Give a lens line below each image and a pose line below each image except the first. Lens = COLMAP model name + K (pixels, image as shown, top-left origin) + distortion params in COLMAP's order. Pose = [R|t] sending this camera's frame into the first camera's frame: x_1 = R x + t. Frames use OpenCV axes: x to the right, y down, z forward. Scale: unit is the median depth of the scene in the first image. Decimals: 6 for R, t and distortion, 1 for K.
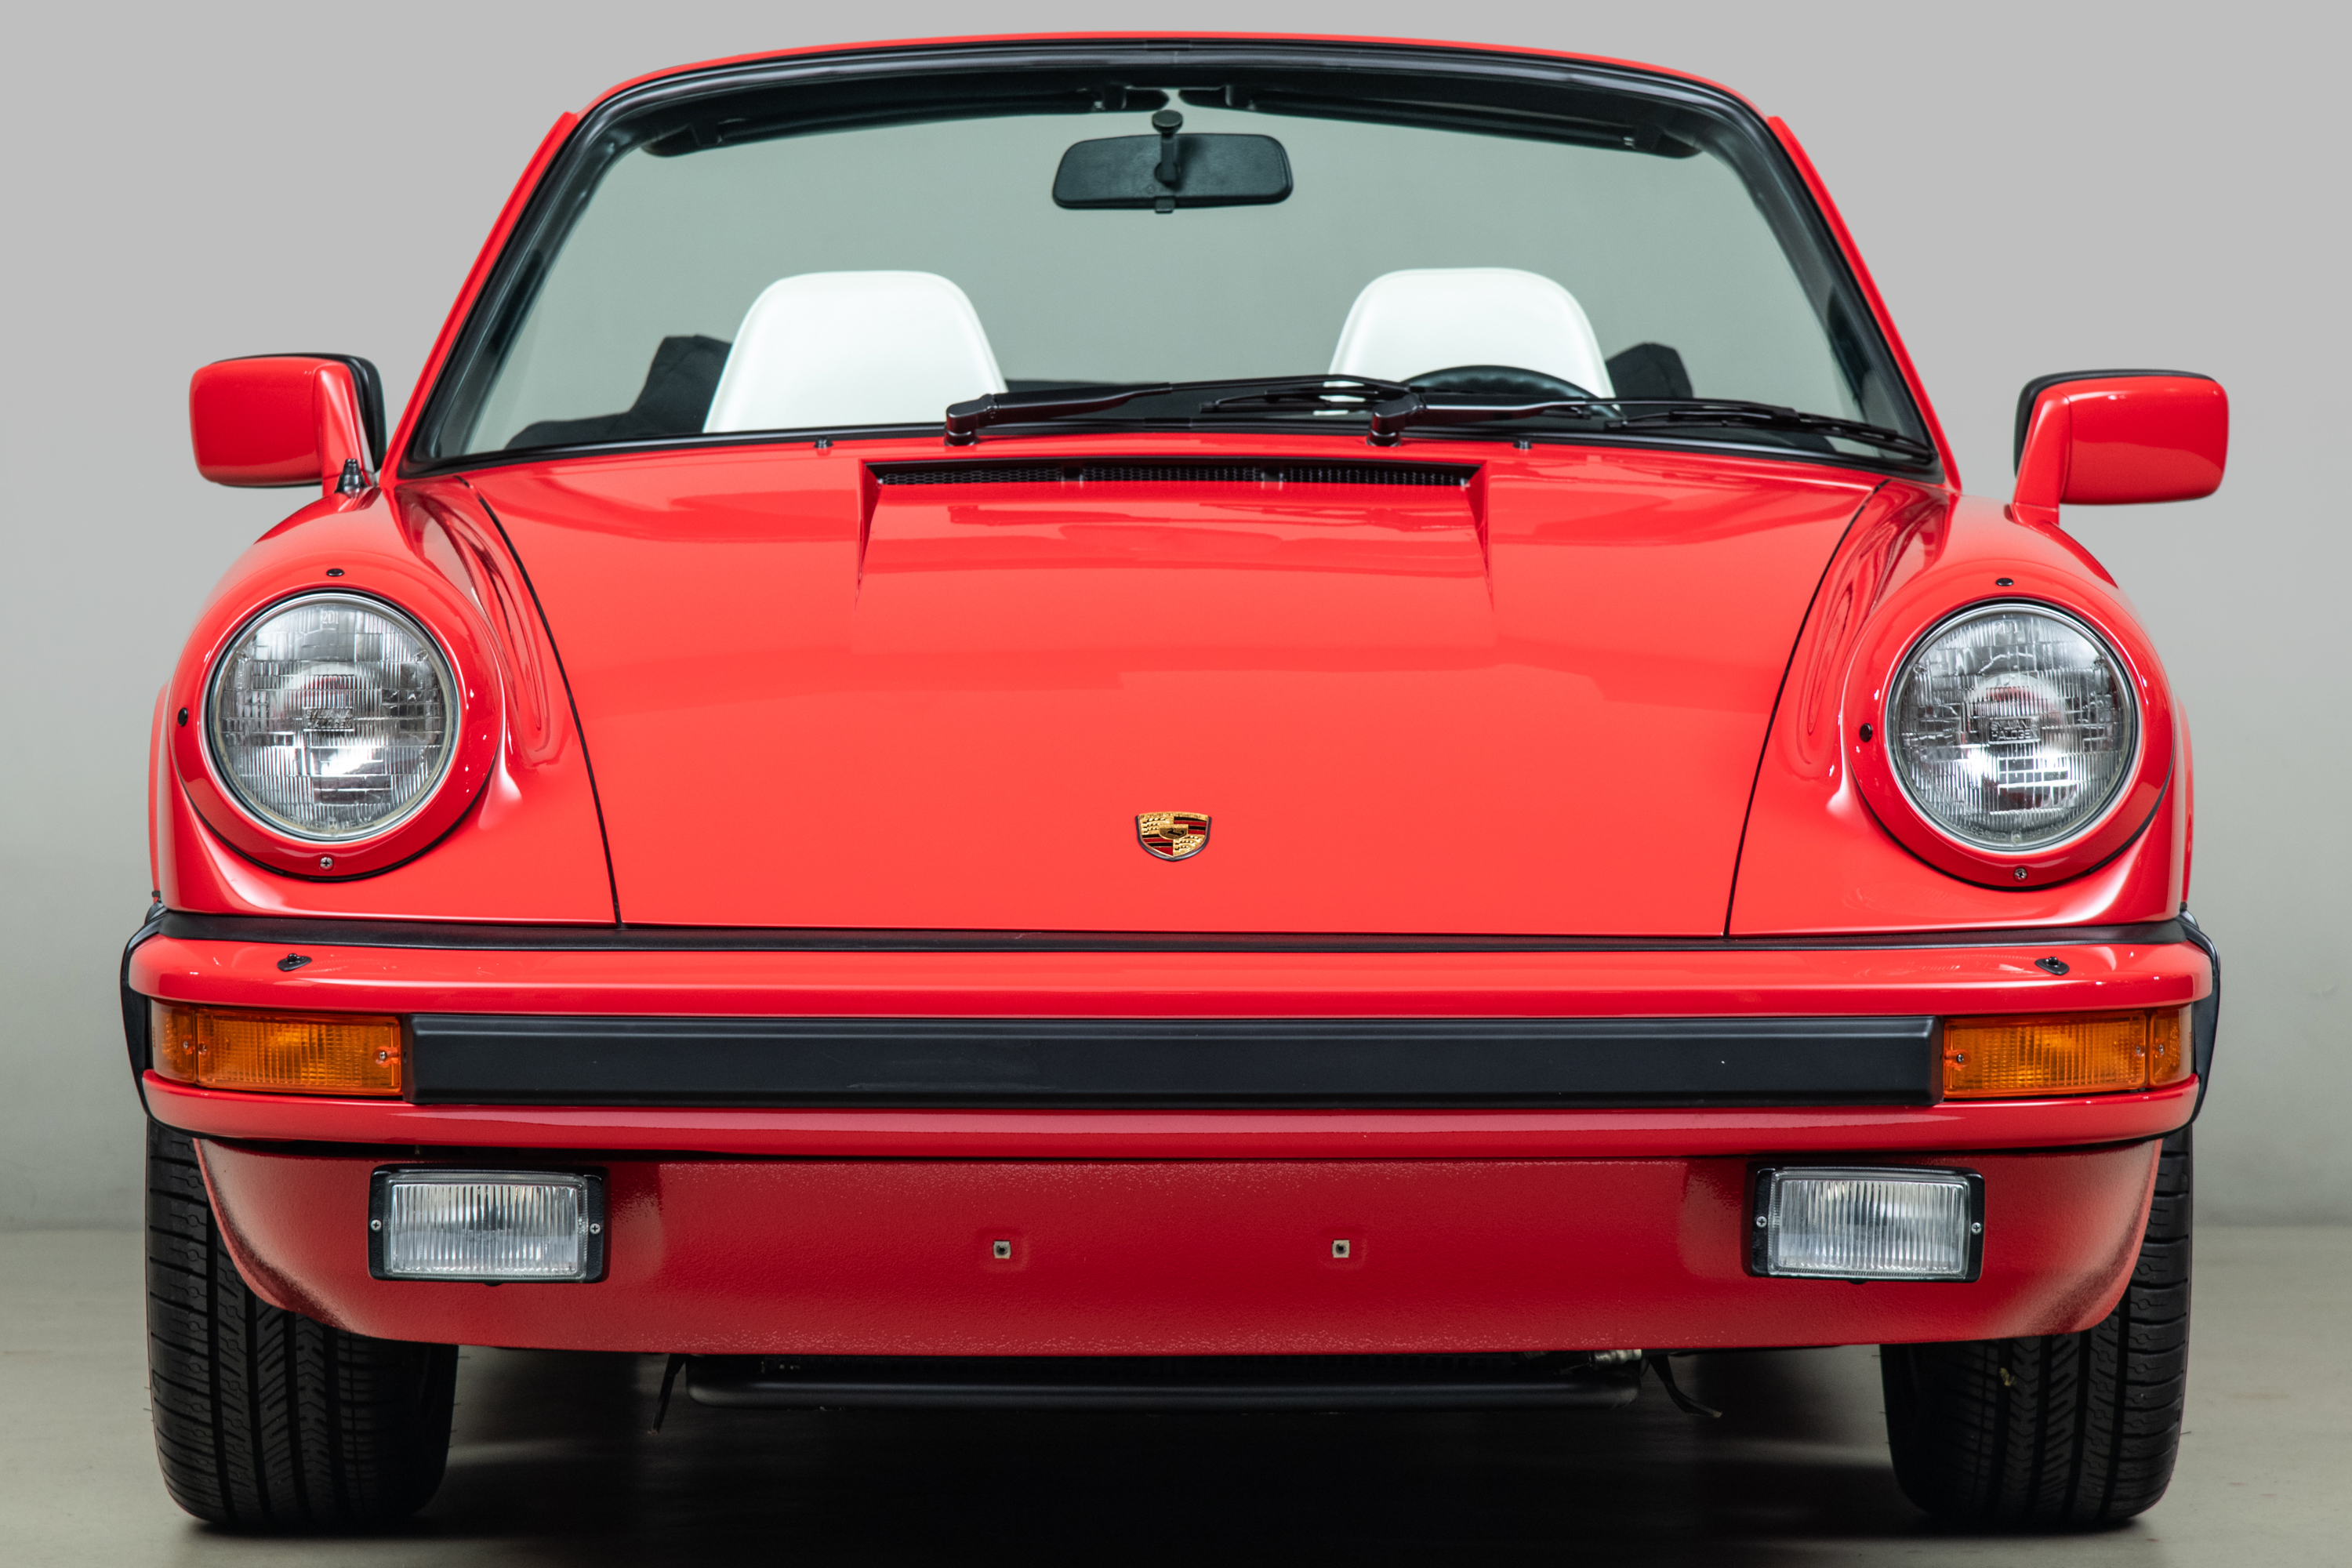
lens RADIAL K [[6267.9, 0, 1176.0], [0, 6267.9, 784.0], [0, 0, 1]] dist [0.218859, -0.516255]
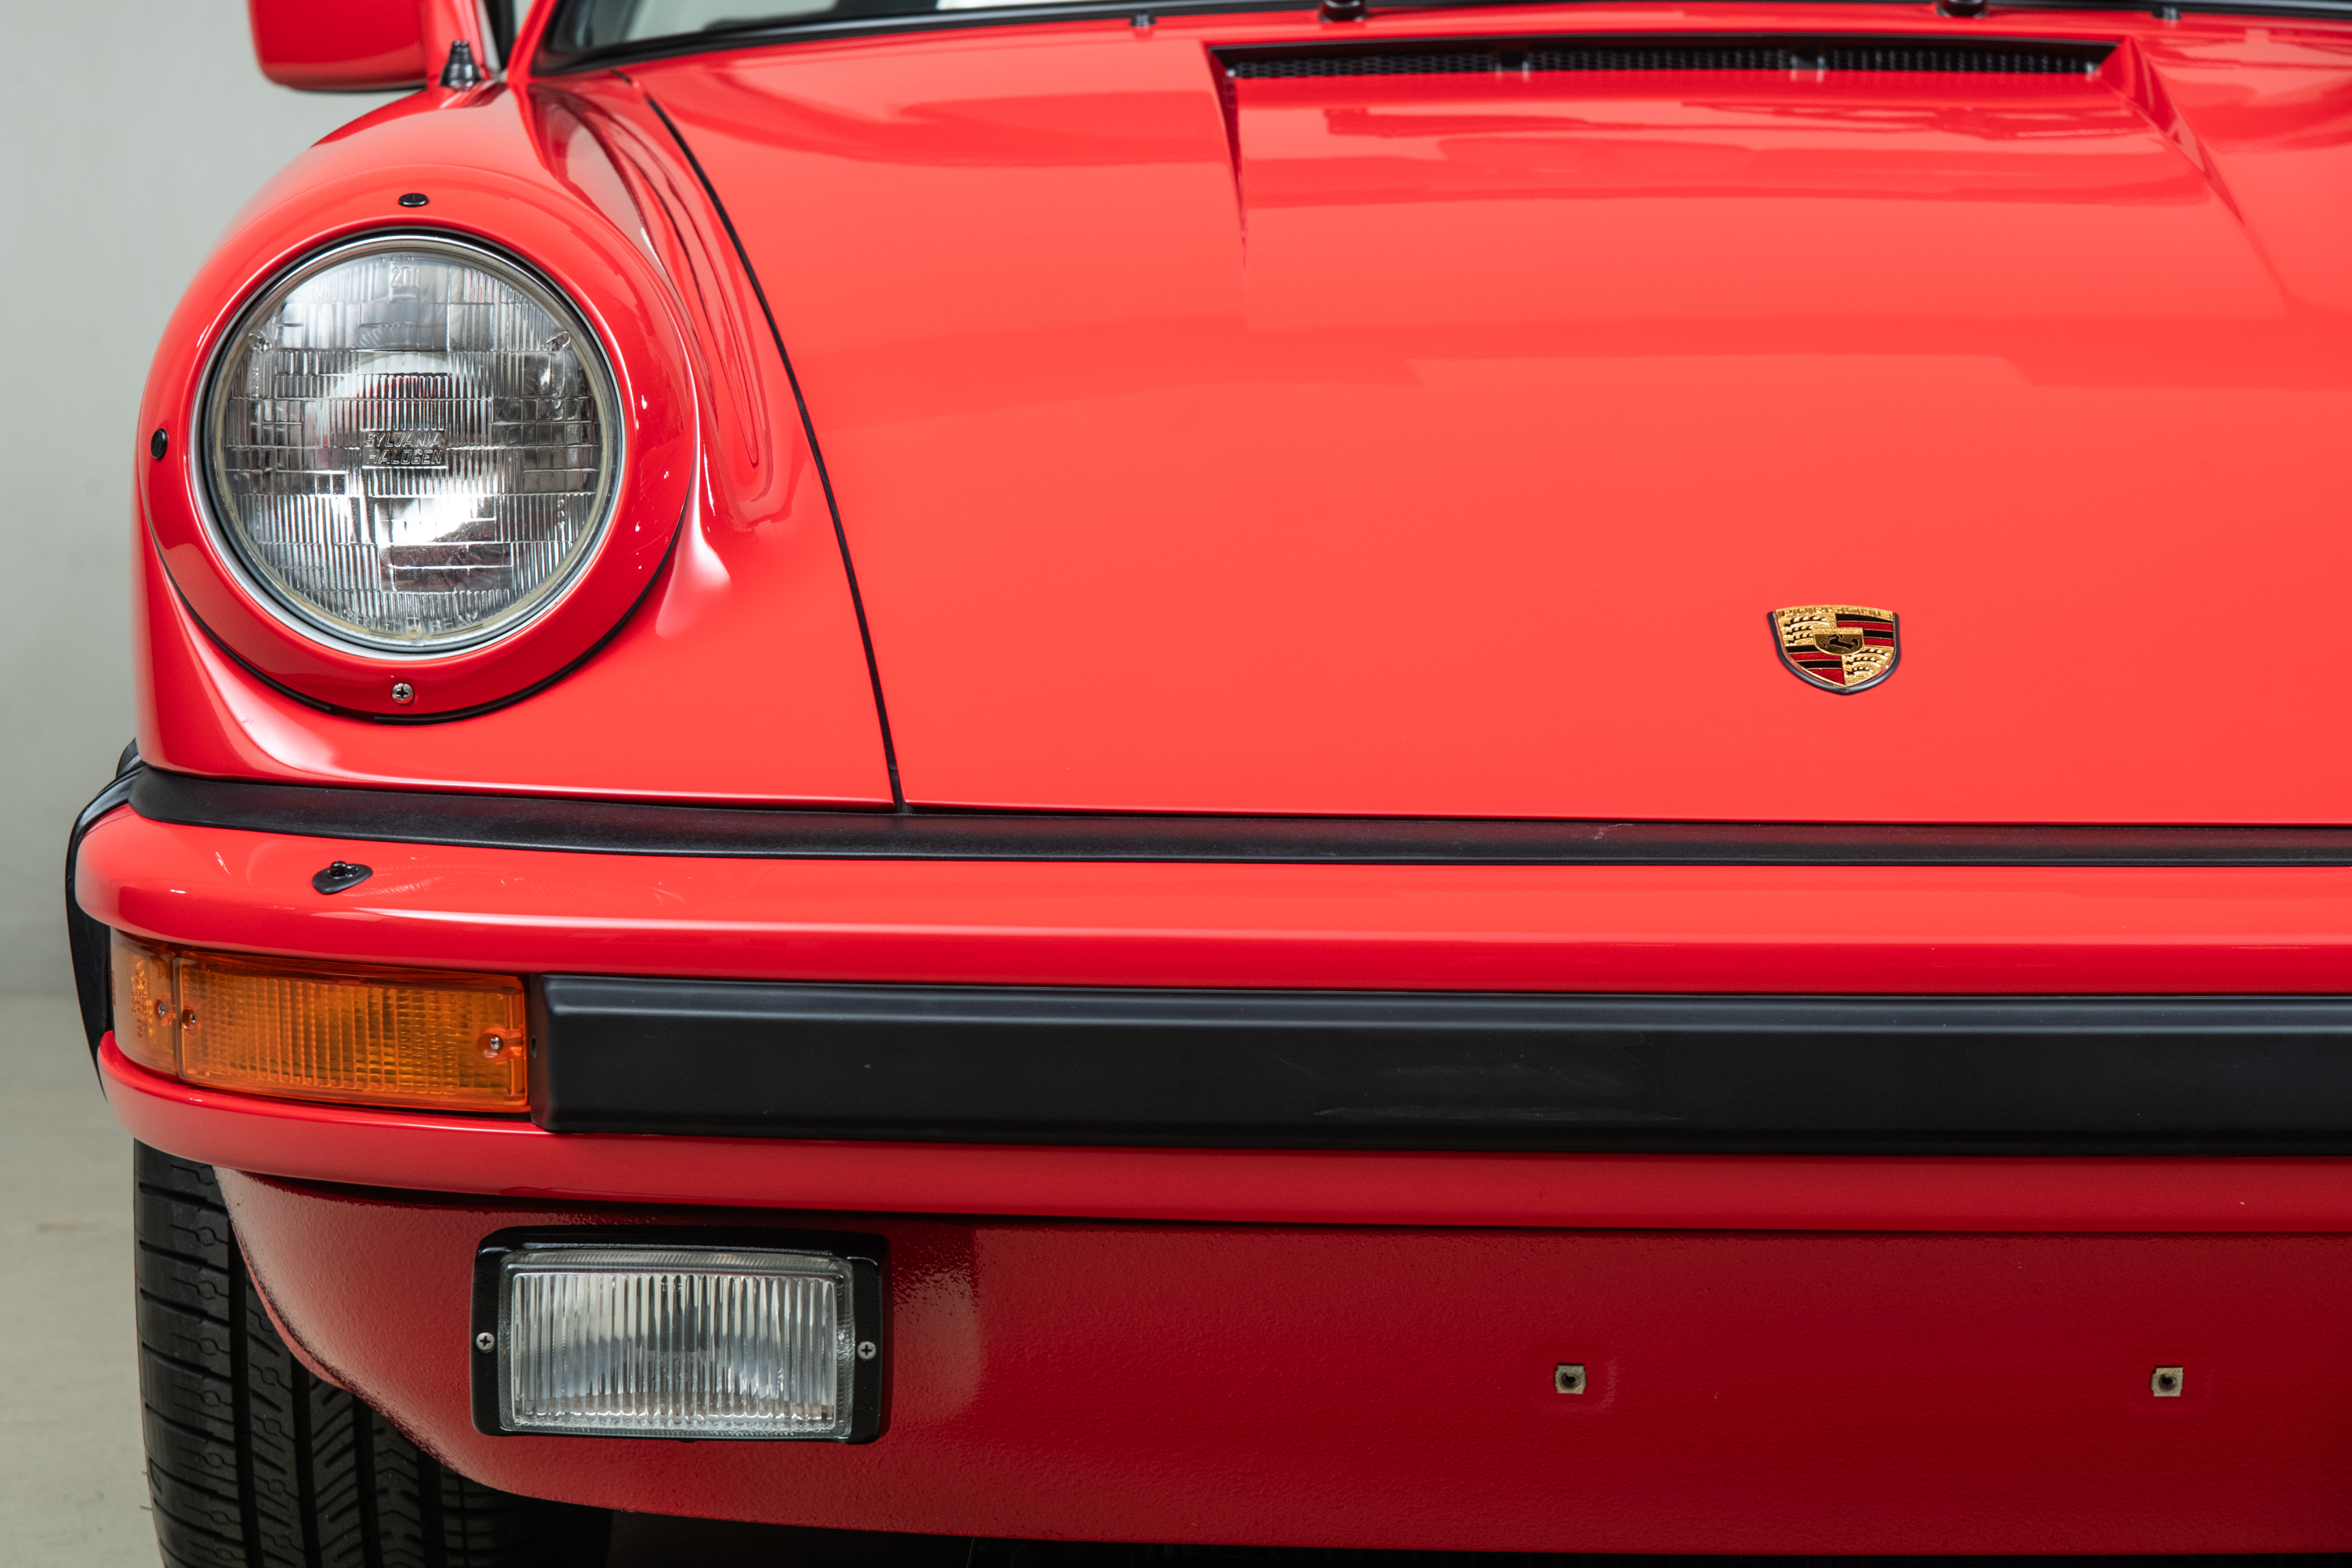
lens RADIAL K [[6584.9, 0, 1176.0], [0, 6584.9, 784.0], [0, 0, 1]] dist [0.286628, -0.067609]
pose [[0.999570, 0.000128, -0.029308, -0.043188], [0.001374, 0.998686, 0.051223, -0.010463], [0.029276, -0.051241, 0.998257, 0.373710]]
